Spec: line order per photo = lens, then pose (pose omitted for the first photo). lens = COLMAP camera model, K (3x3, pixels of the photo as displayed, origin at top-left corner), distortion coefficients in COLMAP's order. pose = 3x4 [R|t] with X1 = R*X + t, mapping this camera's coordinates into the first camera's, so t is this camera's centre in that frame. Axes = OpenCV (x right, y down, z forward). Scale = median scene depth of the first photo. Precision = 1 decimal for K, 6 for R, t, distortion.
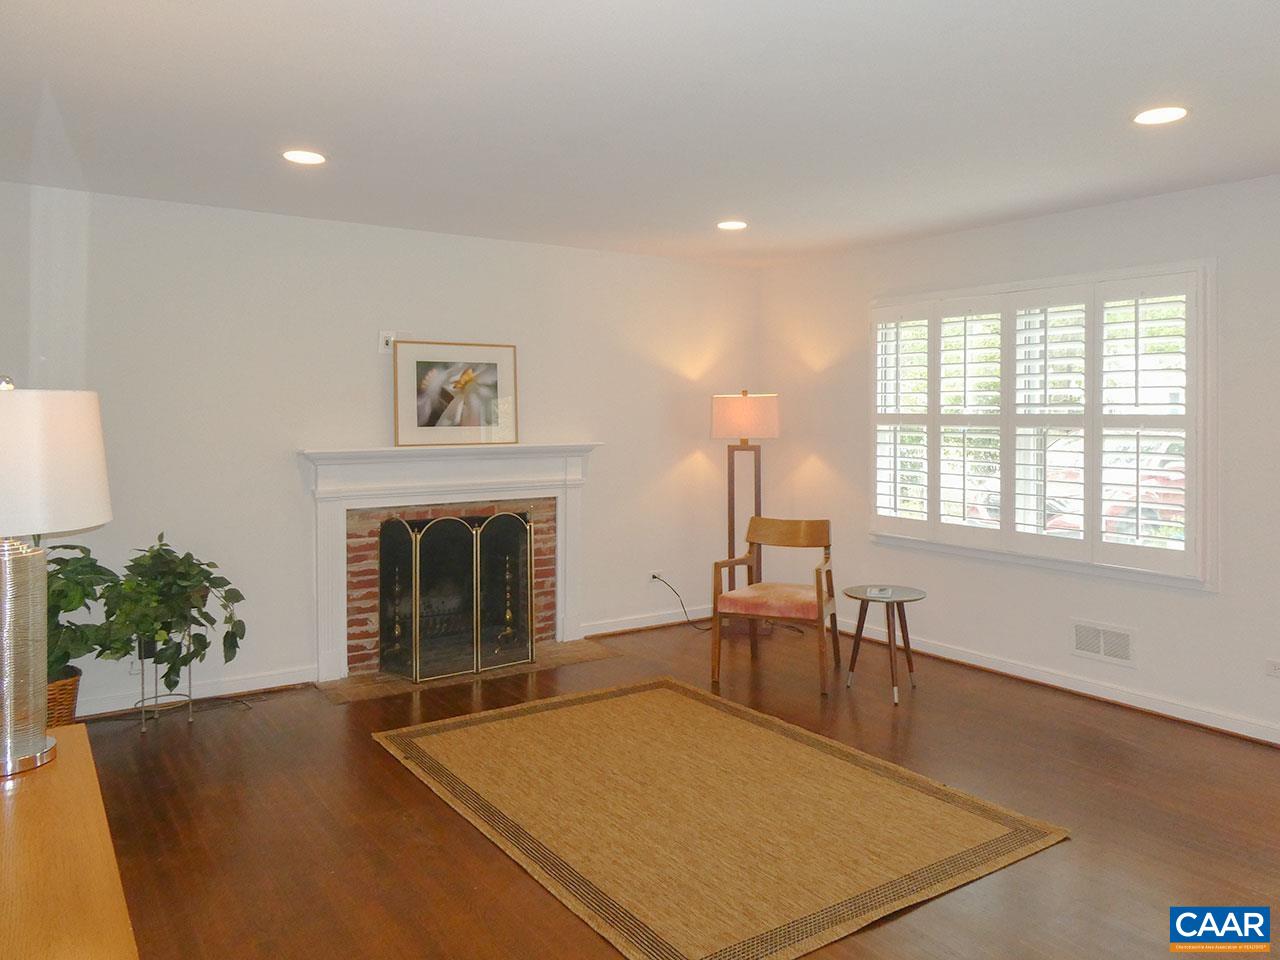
lens RADIAL K [[949.1, 0, 649.8], [0, 949.1, 474.3], [0, 0, 1]] dist [0.007221, 0.002884]
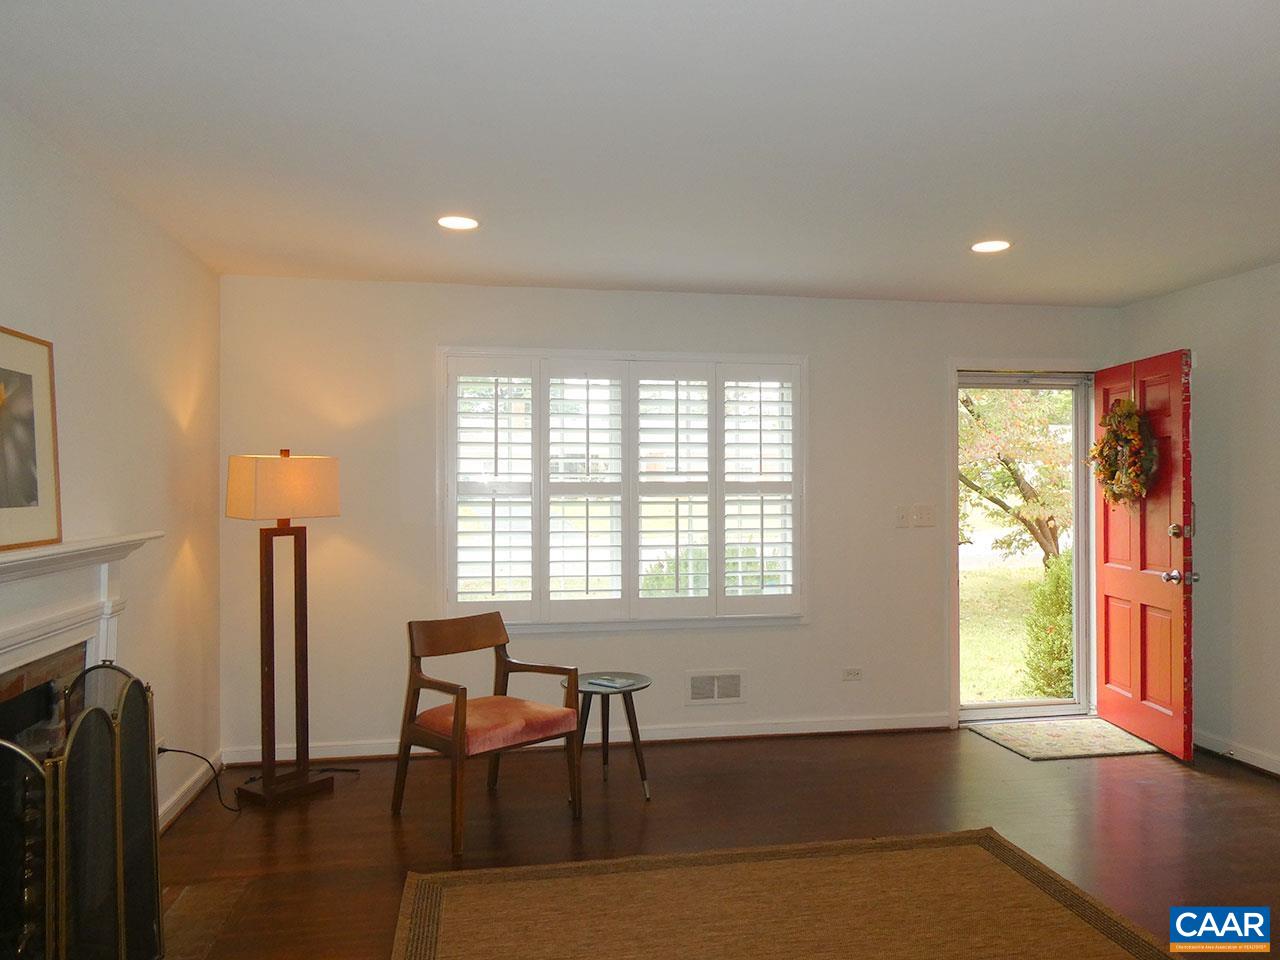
lens RADIAL K [[847.8, 0, 637.9], [0, 847.8, 510.2], [0, 0, 1]] dist [-0.001941, -0.000675]
pose [[0.429011, -0.031231, 0.902759, -0.427628], [0.059974, 0.998182, 0.006031, -0.039163], [-0.901306, 0.051555, 0.430104, 0.614063]]
